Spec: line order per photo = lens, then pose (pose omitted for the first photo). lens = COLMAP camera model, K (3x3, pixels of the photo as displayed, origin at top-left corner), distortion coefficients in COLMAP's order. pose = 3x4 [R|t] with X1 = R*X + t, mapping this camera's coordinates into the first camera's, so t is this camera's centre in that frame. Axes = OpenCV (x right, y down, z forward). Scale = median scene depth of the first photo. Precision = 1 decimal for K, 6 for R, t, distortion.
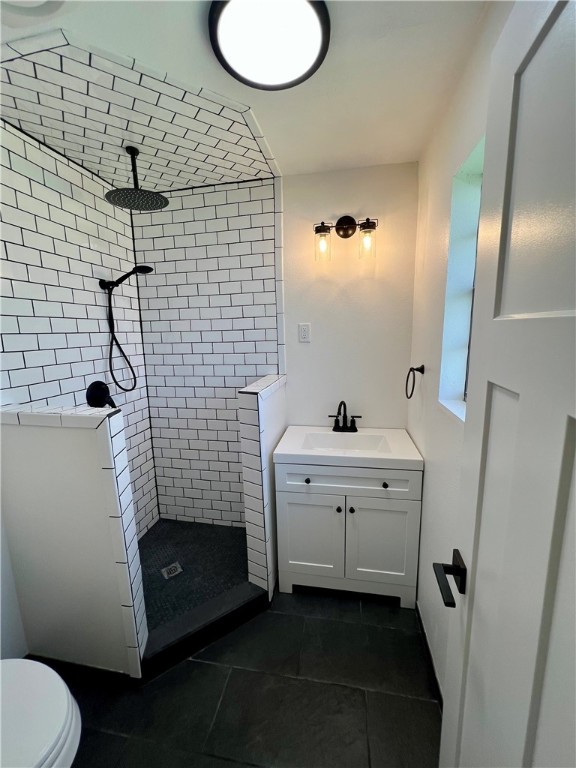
lens RADIAL K [[306.9, 0, 288.8], [0, 306.9, 383.2], [0, 0, 1]] dist [-0.005230, 0.001553]
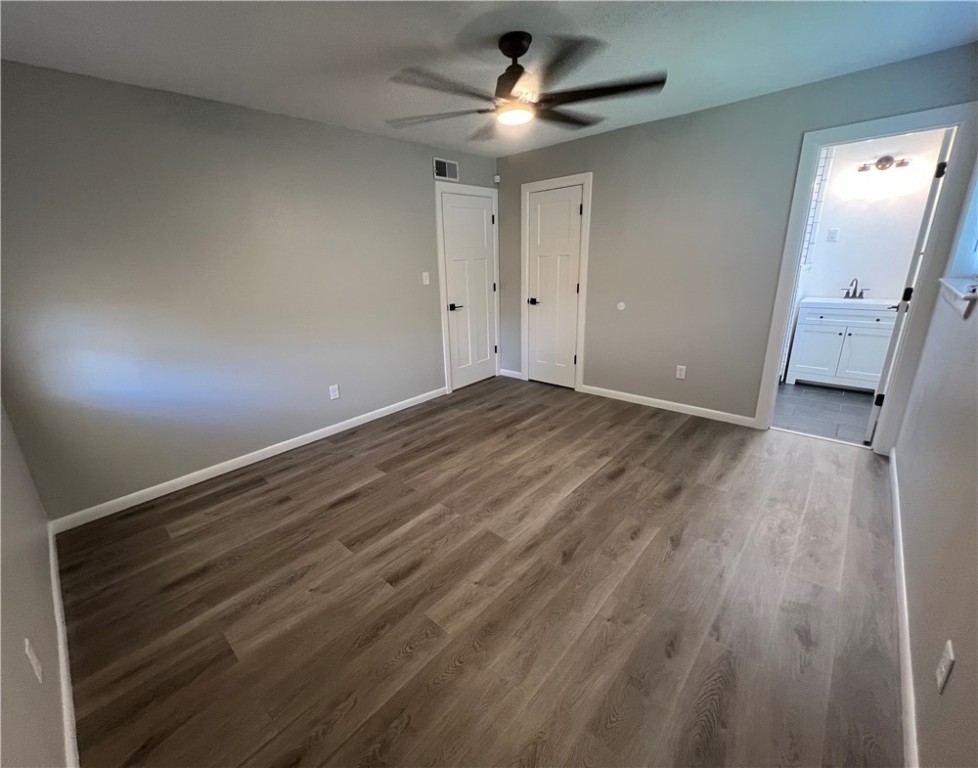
lens RADIAL K [[410.7, 0, 462.3], [0, 410.7, 385.2], [0, 0, 1]] dist [-0.002078, 0.000565]
pose [[0.836228, 0.149436, -0.527628, -0.350916], [-0.066926, 0.982773, 0.172274, 0.403872], [0.544282, -0.108748, 0.831824, -2.085685]]
